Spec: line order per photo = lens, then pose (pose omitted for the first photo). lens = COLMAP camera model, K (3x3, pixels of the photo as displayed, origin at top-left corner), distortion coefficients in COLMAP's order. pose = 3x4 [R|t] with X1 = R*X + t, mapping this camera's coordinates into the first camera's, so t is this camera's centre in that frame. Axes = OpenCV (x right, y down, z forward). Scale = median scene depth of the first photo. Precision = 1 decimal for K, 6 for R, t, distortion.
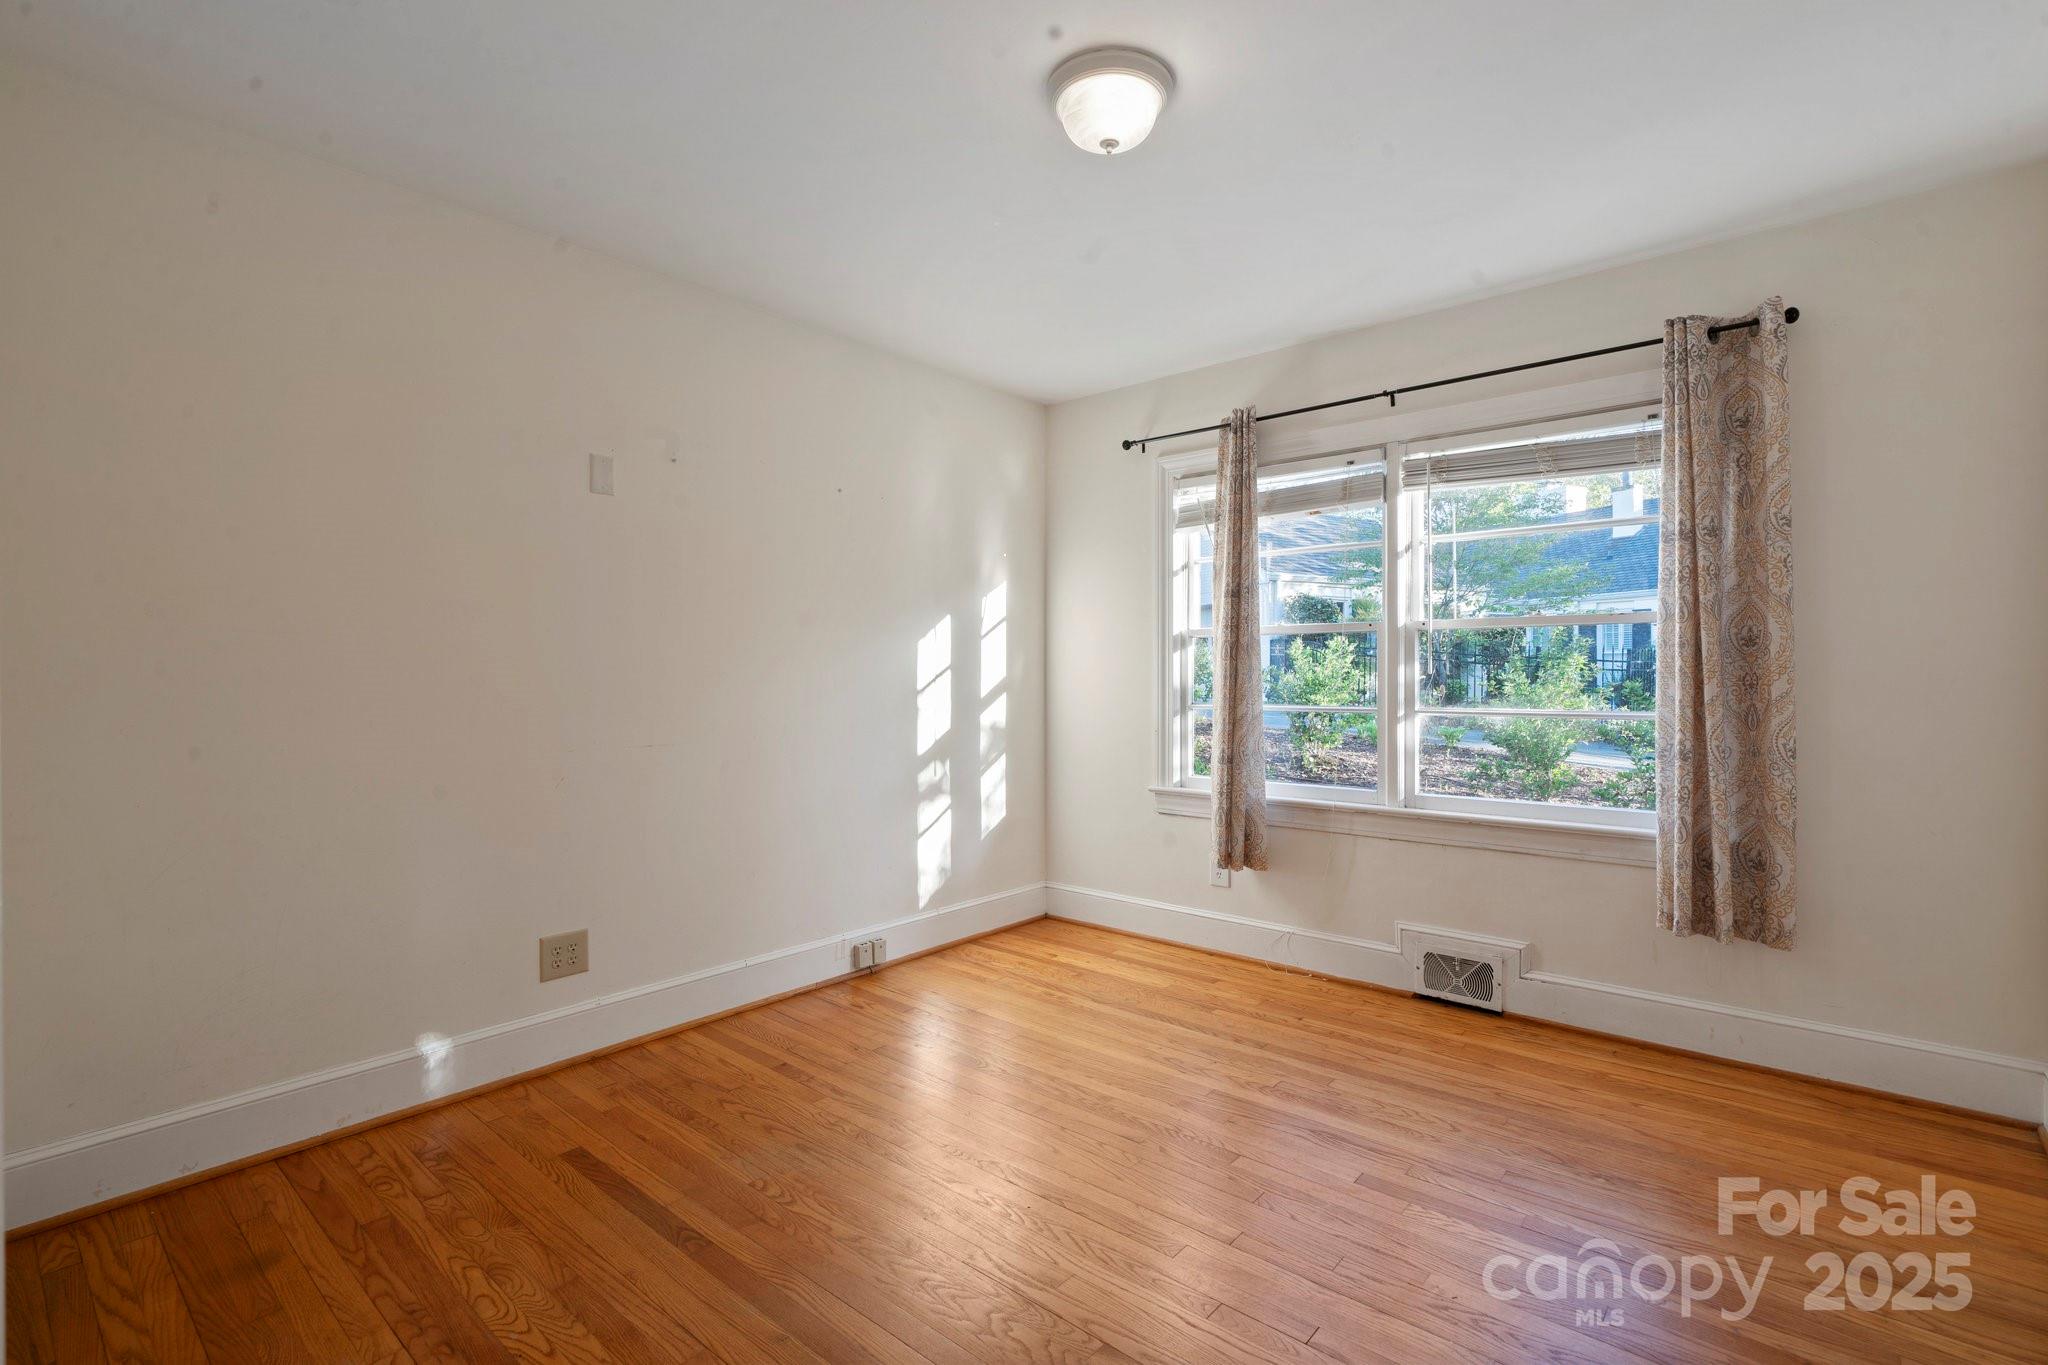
lens RADIAL K [[893.2, 0, 1024.0], [0, 893.2, 682.5], [0, 0, 1]] dist [0.000663, 0.000181]
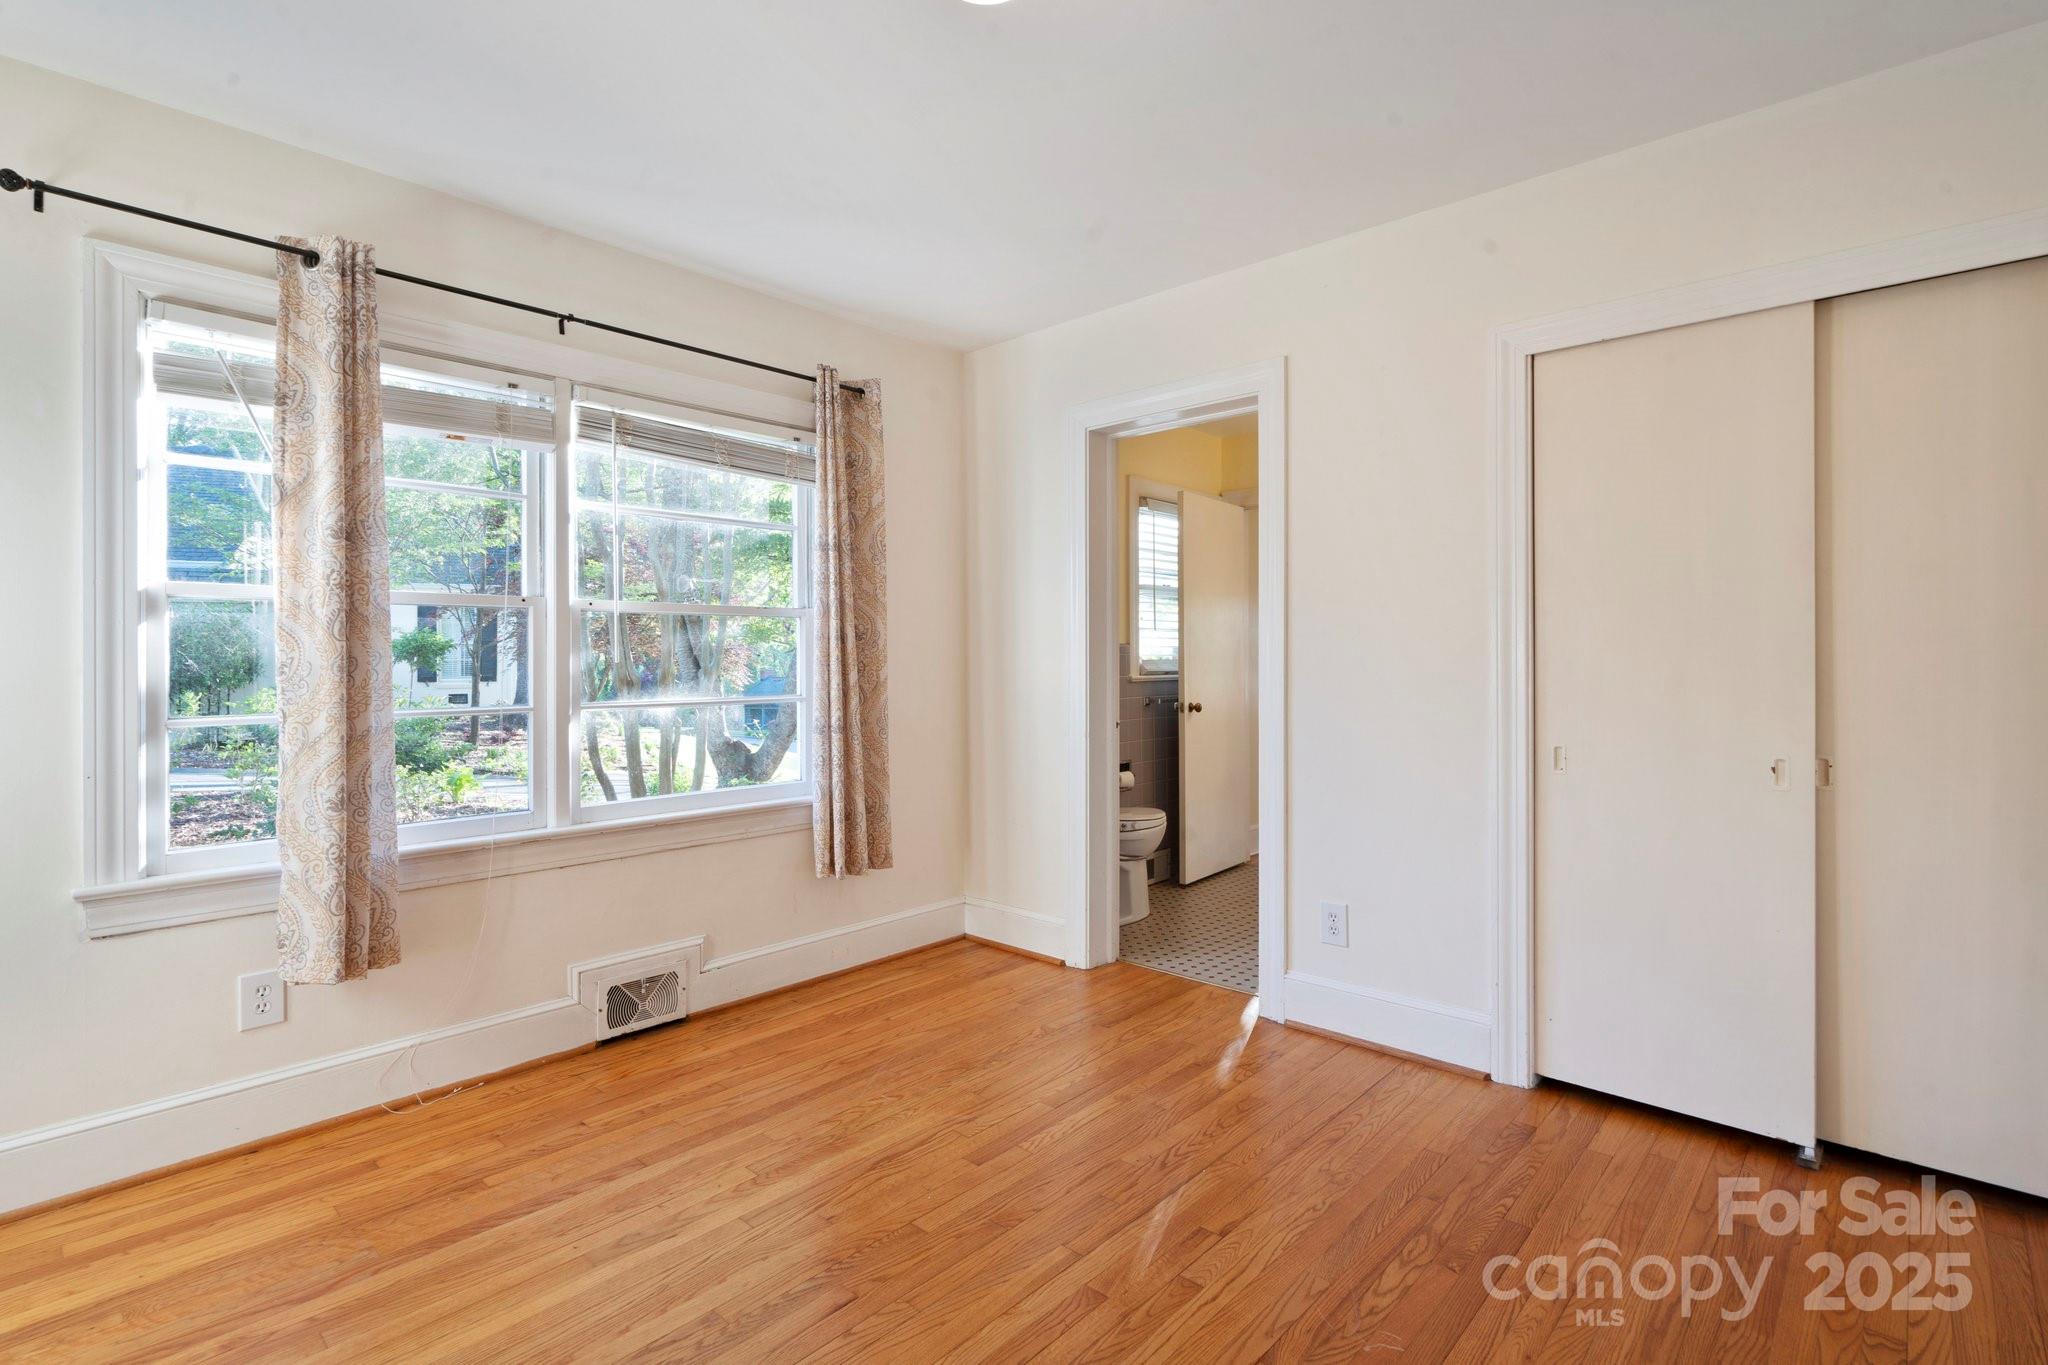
lens RADIAL K [[957.1, 0, 1021.8], [0, 957.1, 655.0], [0, 0, 1]] dist [0.000138, 0.000190]
pose [[0.067162, 0.006227, 0.997723, -0.444758], [0.012179, 0.999901, -0.007061, -0.005466], [-0.997668, 0.012626, 0.067080, 0.546226]]
